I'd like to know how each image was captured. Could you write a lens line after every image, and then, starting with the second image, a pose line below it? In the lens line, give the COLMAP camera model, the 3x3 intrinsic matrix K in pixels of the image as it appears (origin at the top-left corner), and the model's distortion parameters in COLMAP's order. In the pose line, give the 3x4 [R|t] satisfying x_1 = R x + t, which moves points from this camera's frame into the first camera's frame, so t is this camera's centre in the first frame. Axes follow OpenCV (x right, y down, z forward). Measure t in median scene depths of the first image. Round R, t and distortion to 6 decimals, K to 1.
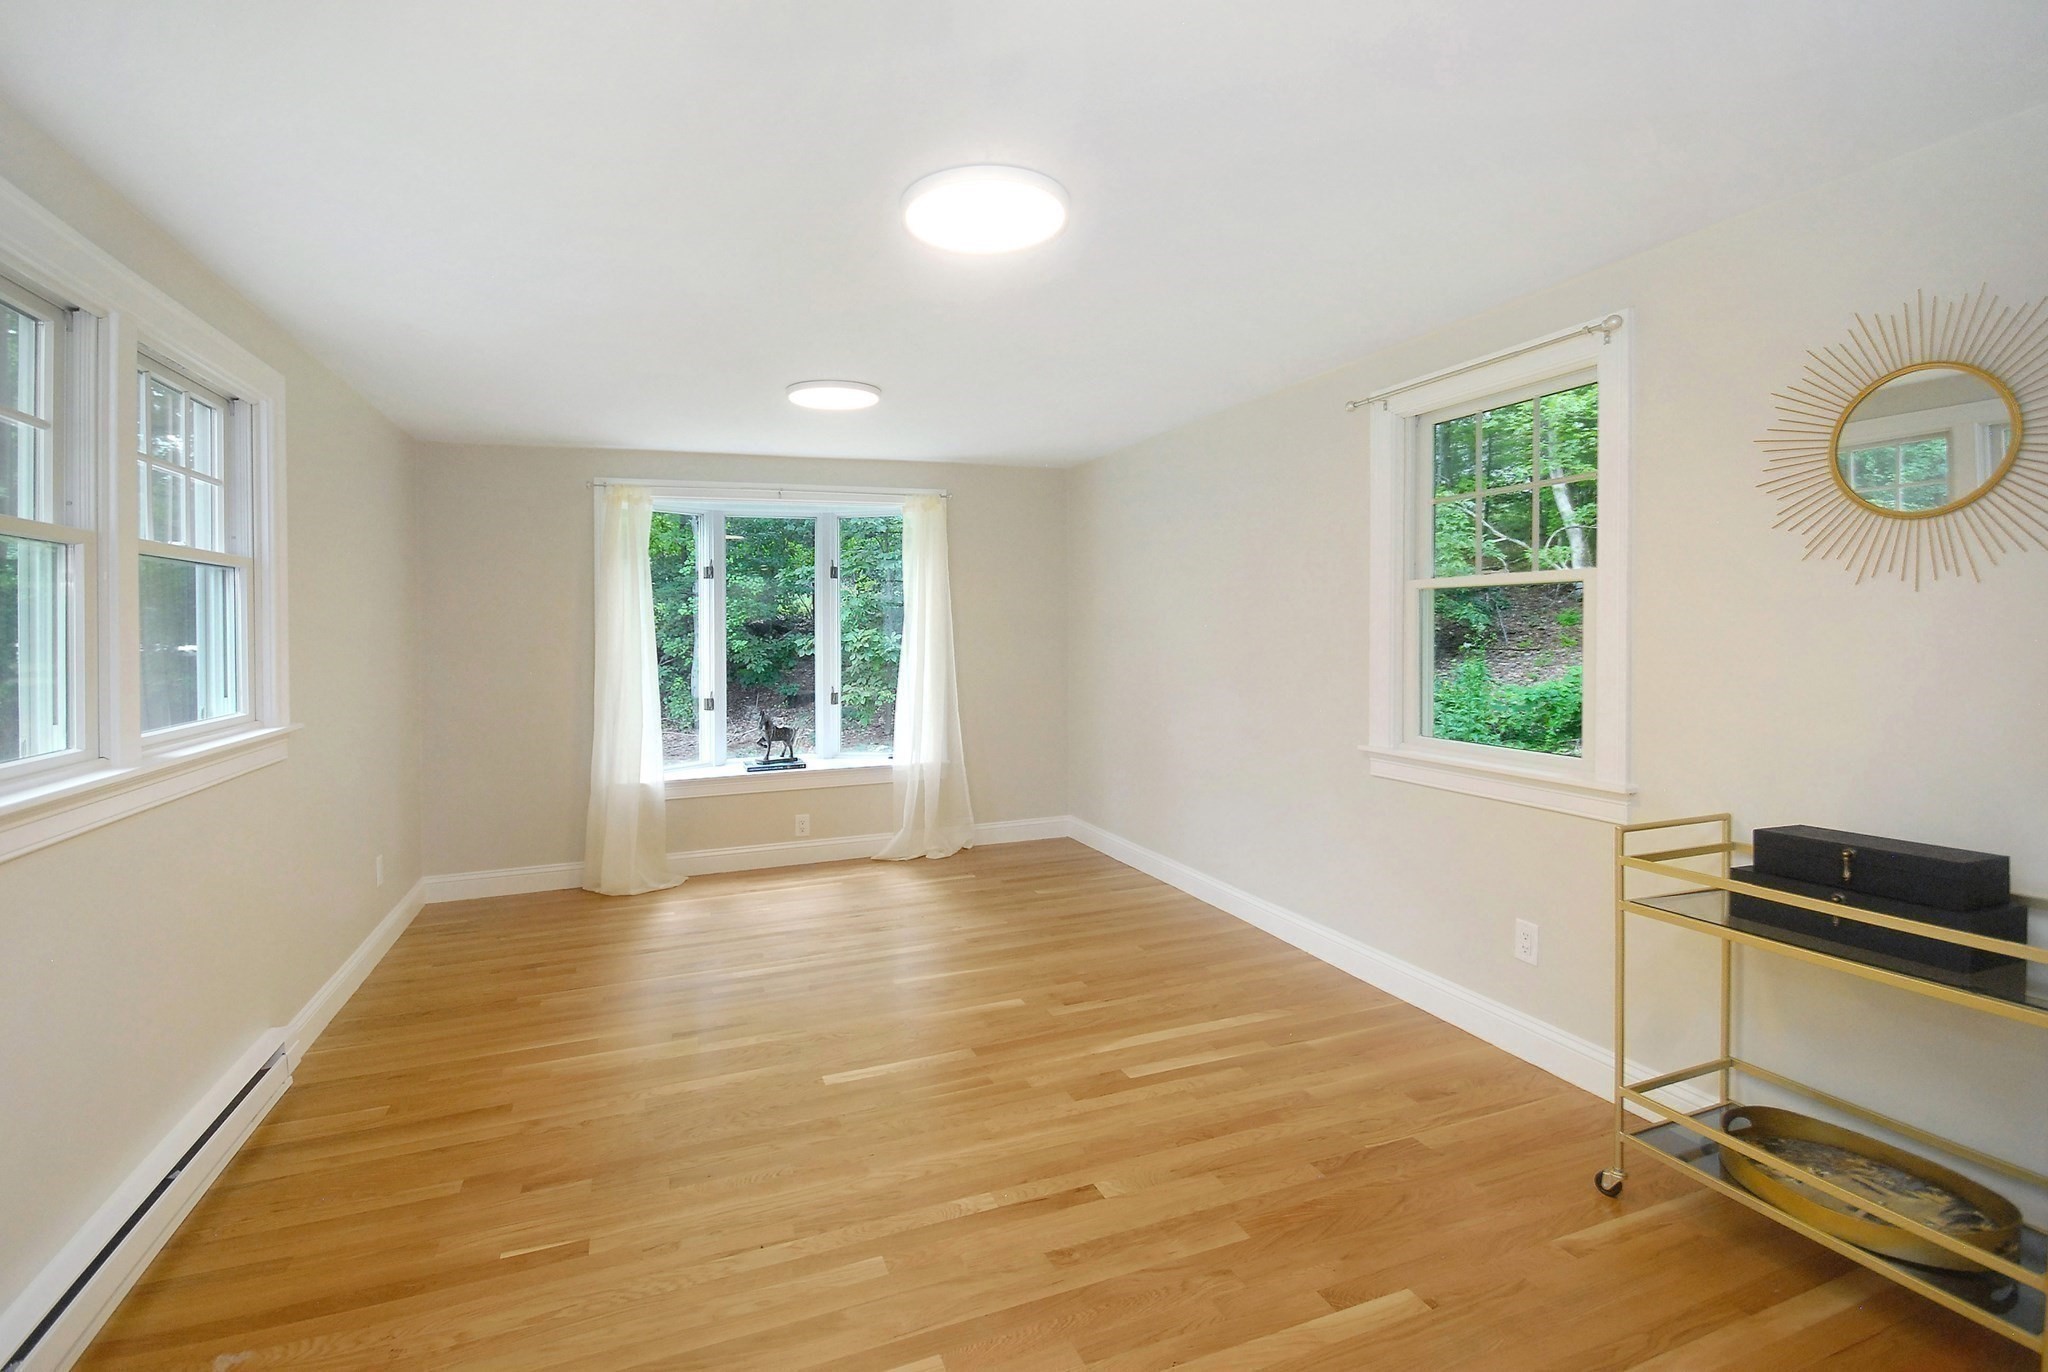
lens RADIAL K [[938.2, 0, 1009.8], [0, 938.2, 628.8], [0, 0, 1]] dist [-0.000758, 0.000146]
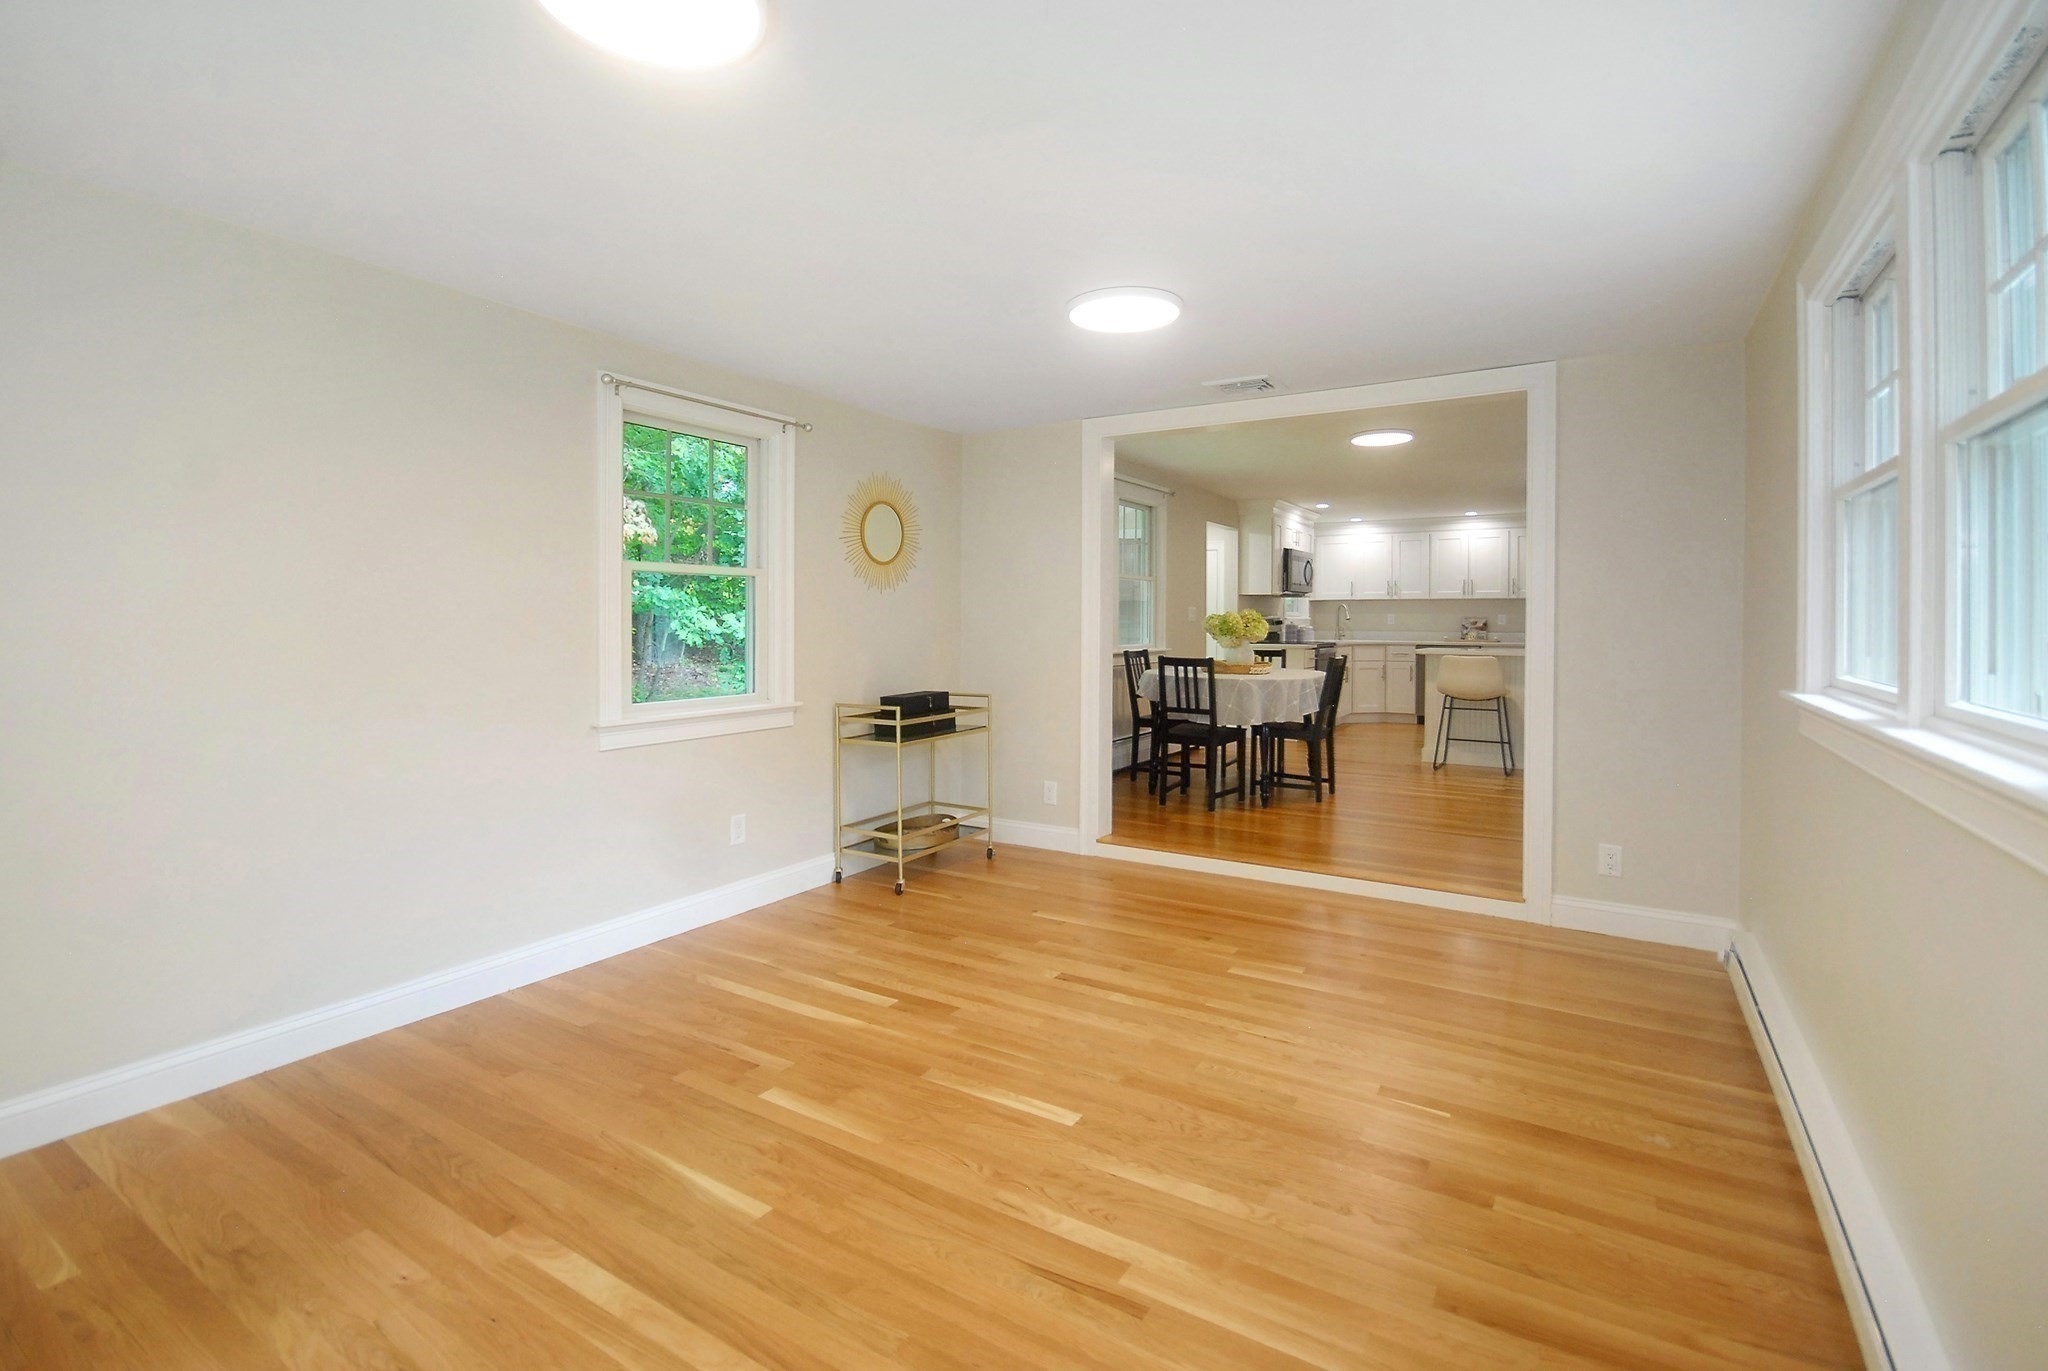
lens RADIAL K [[938.2, 0, 1009.8], [0, 938.2, 628.3], [0, 0, 1]] dist [-0.000758, 0.000146]
pose [[-0.596640, 0.009100, 0.802457, -0.855576], [0.012062, 0.999924, -0.002370, 0.042875], [-0.802418, 0.008265, -0.596705, 1.573816]]
